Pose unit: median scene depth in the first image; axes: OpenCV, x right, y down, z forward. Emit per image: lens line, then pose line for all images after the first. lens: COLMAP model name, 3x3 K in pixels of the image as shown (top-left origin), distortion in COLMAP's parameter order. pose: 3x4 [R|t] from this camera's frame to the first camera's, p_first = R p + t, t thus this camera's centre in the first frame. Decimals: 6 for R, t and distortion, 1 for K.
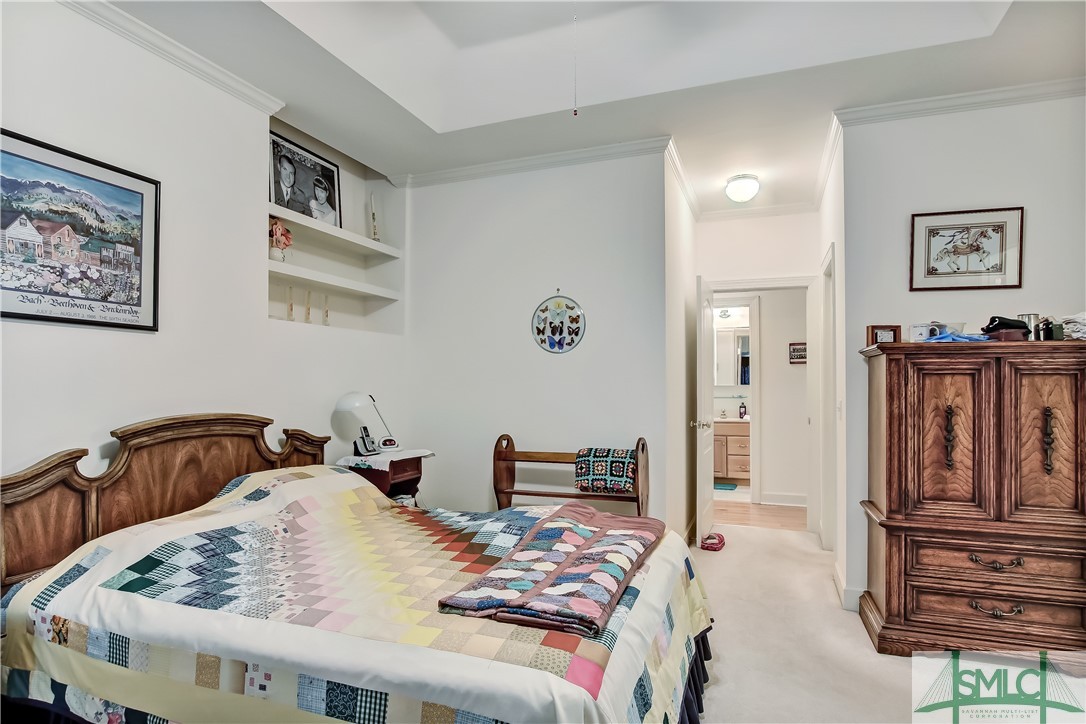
lens RADIAL K [[619.4, 0, 542.8], [0, 619.4, 365.6], [0, 0, 1]] dist [-0.020270, 0.003543]
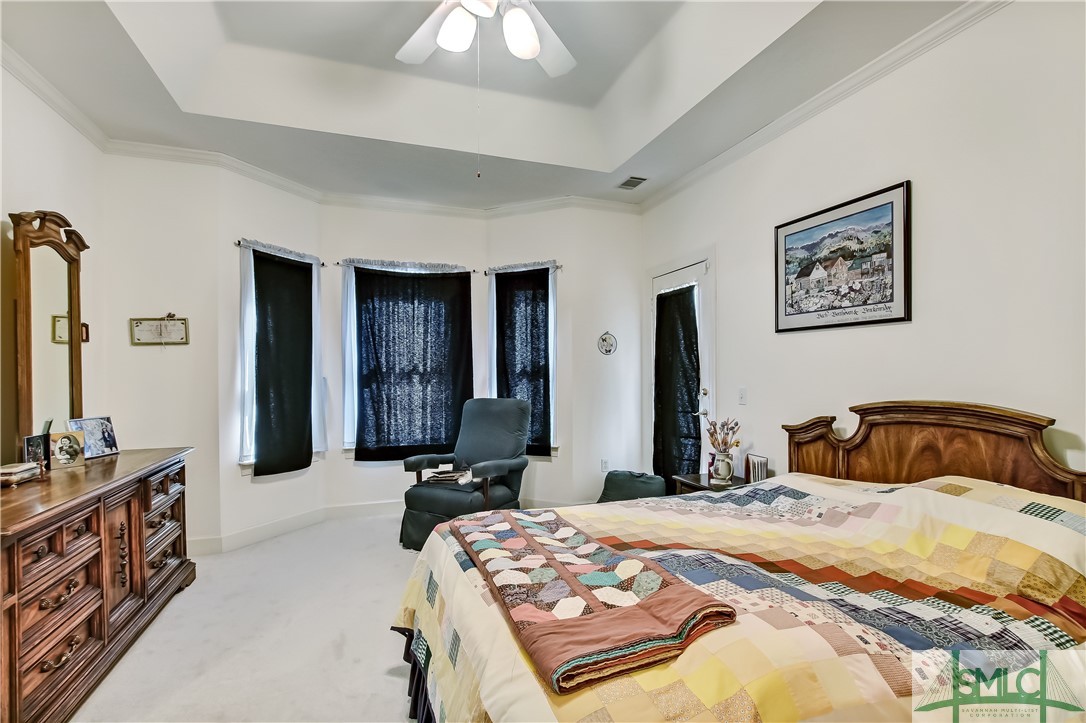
lens RADIAL K [[512.8, 0, 541.1], [0, 512.8, 371.8], [0, 0, 1]] dist [-0.013178, 0.002143]
pose [[-0.775188, 0.003003, -0.631723, 0.466742], [0.024086, 0.999402, -0.024805, 0.043019], [0.631271, -0.034444, -0.774797, 1.375793]]
